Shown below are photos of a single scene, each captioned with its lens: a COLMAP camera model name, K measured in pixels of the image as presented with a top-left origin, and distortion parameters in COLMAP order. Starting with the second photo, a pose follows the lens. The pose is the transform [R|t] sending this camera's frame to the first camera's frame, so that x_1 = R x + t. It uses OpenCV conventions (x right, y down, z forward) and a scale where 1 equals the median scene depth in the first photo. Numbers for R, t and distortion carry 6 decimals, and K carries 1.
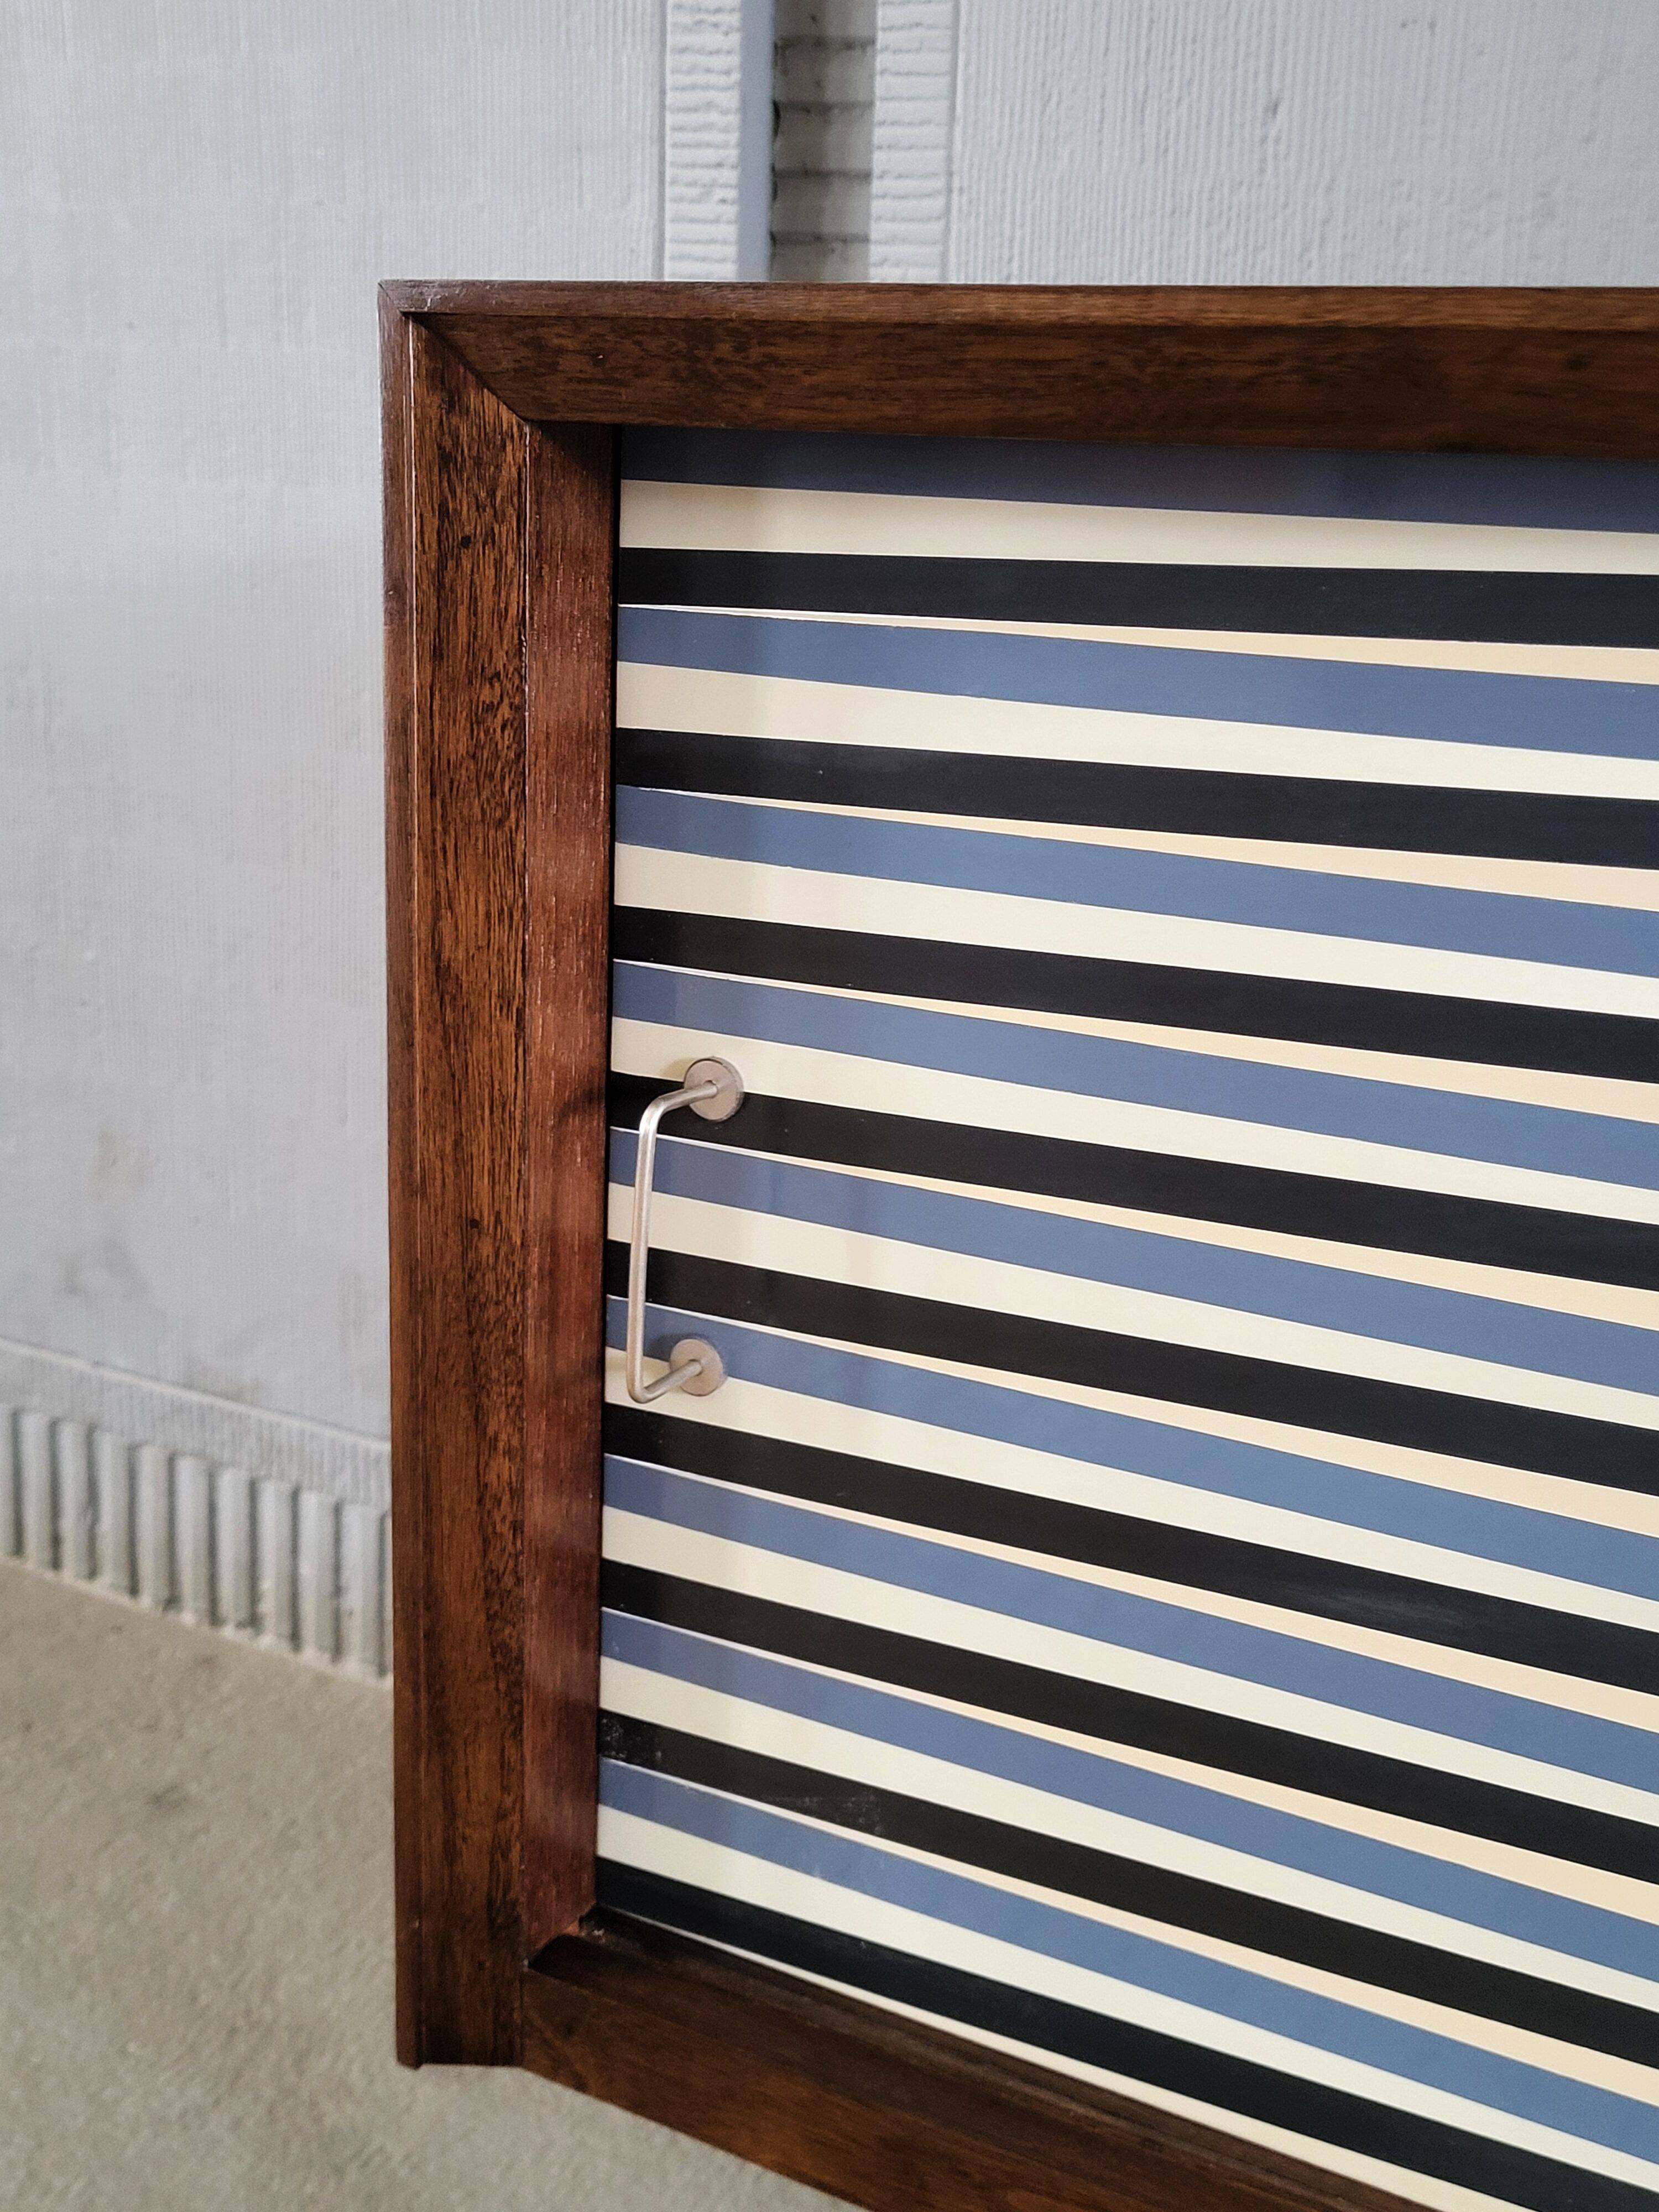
lens RADIAL K [[2530.5, 0, 833.8], [0, 2530.5, 1075.6], [0, 0, 1]] dist [0.054888, 0.000000]
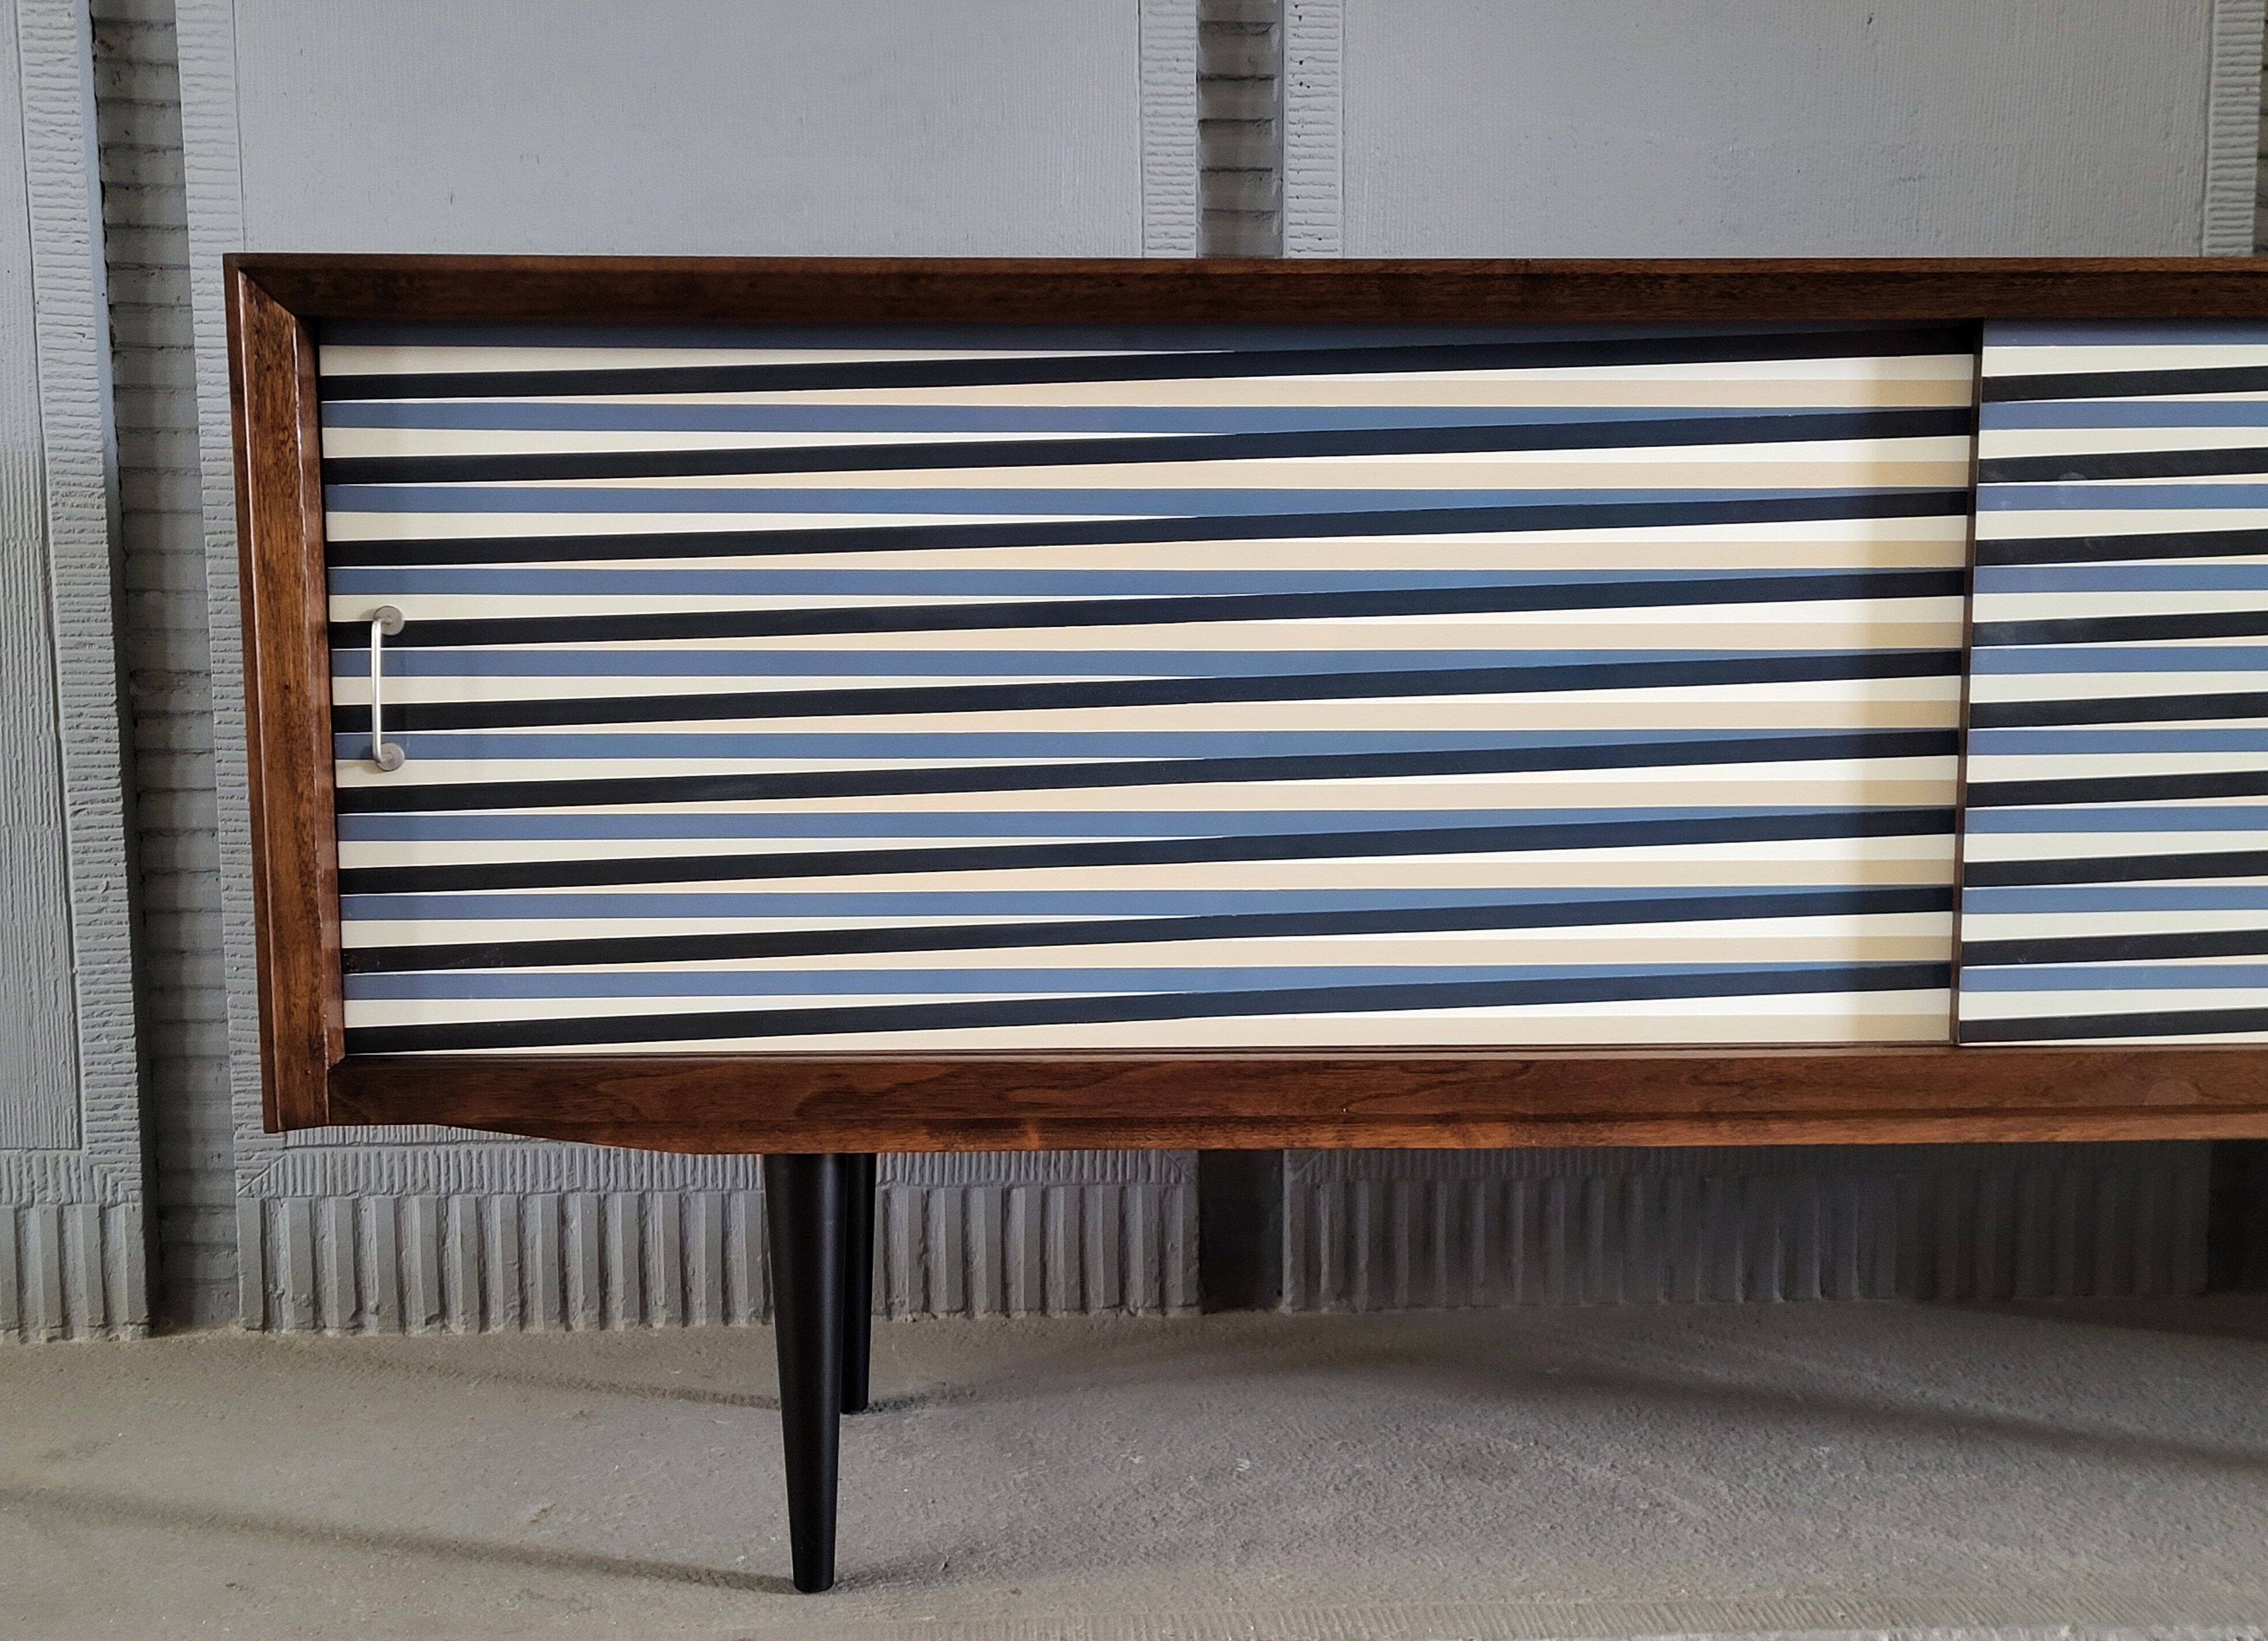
lens RADIAL K [[2636.8, 0, 1139.6], [0, 2636.8, 863.1], [0, 0, 1]] dist [0.049816, 0.000000]
pose [[0.851568, -0.097958, 0.515011, -0.693366], [0.160397, 0.983961, -0.078060, 0.492707], [-0.499104, 0.149079, 0.853622, -1.236211]]
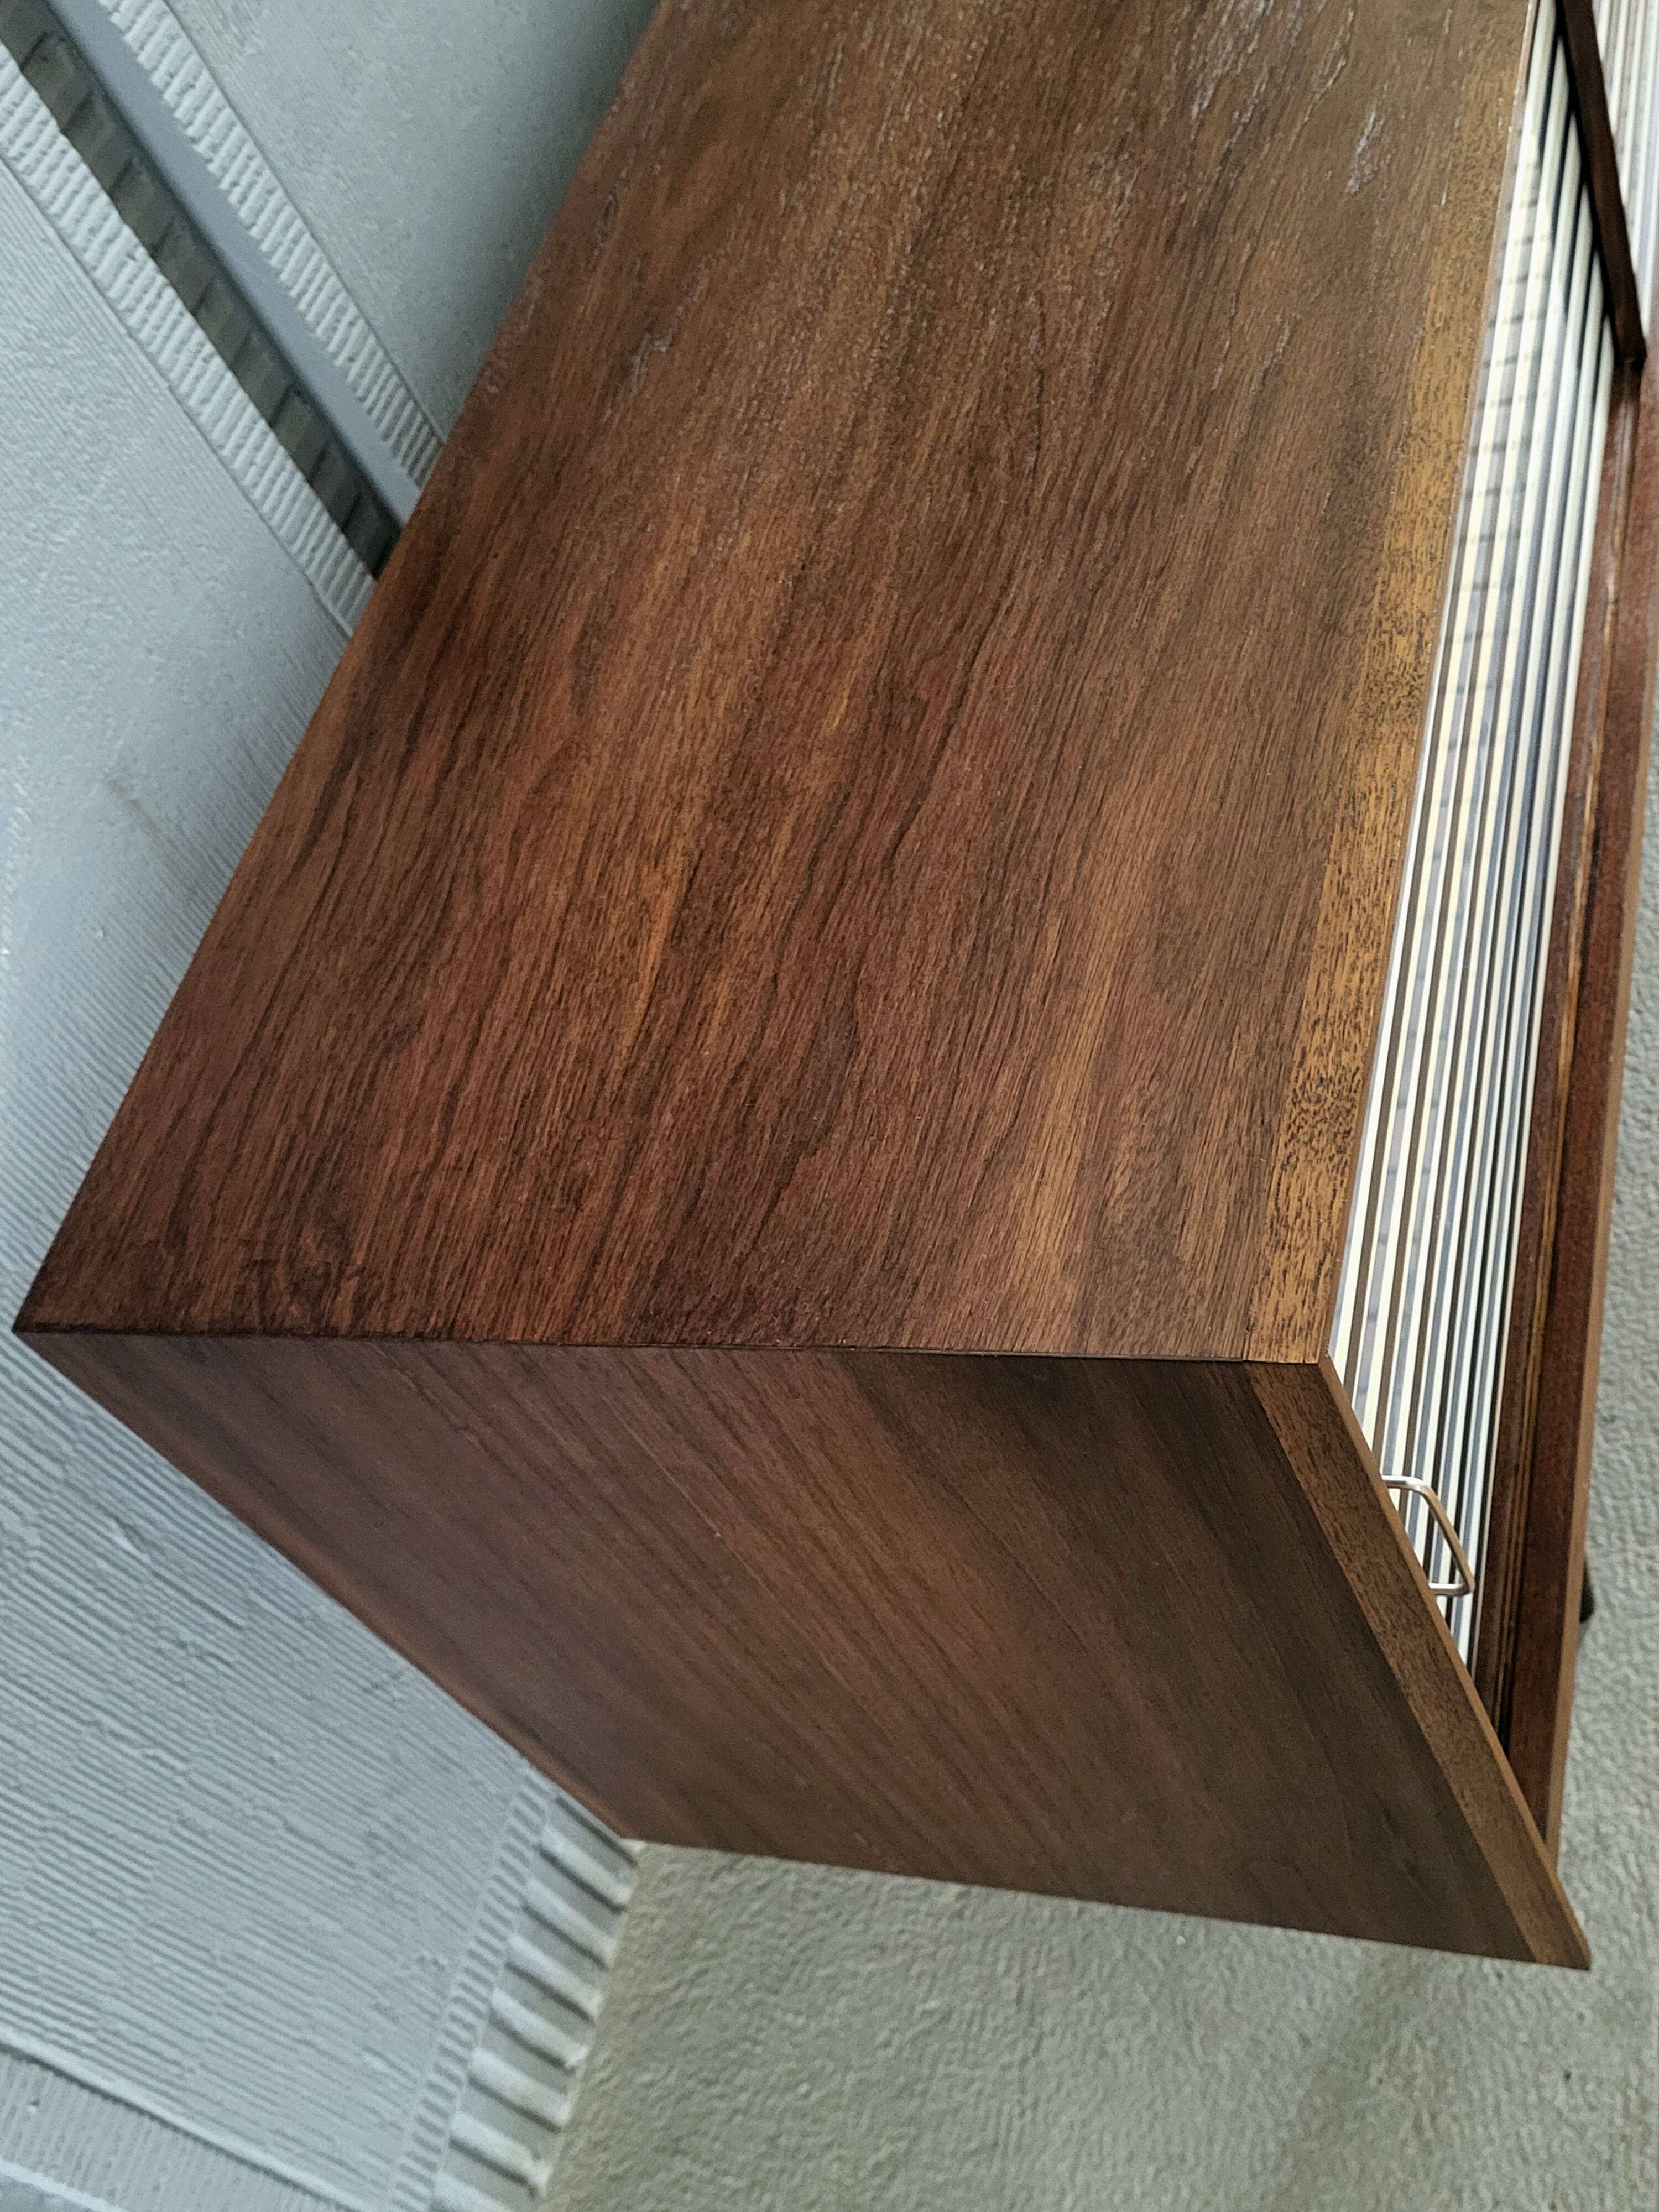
lens RADIAL K [[2385.3, 0, 835.8], [0, 2385.3, 1135.2], [0, 0, 1]] dist [0.047205, 0.000000]
pose [[-0.239529, -0.720544, 0.650724, -0.666019], [0.576783, 0.433535, 0.692364, -1.079066], [-0.780991, 0.541168, 0.311754, 0.722836]]
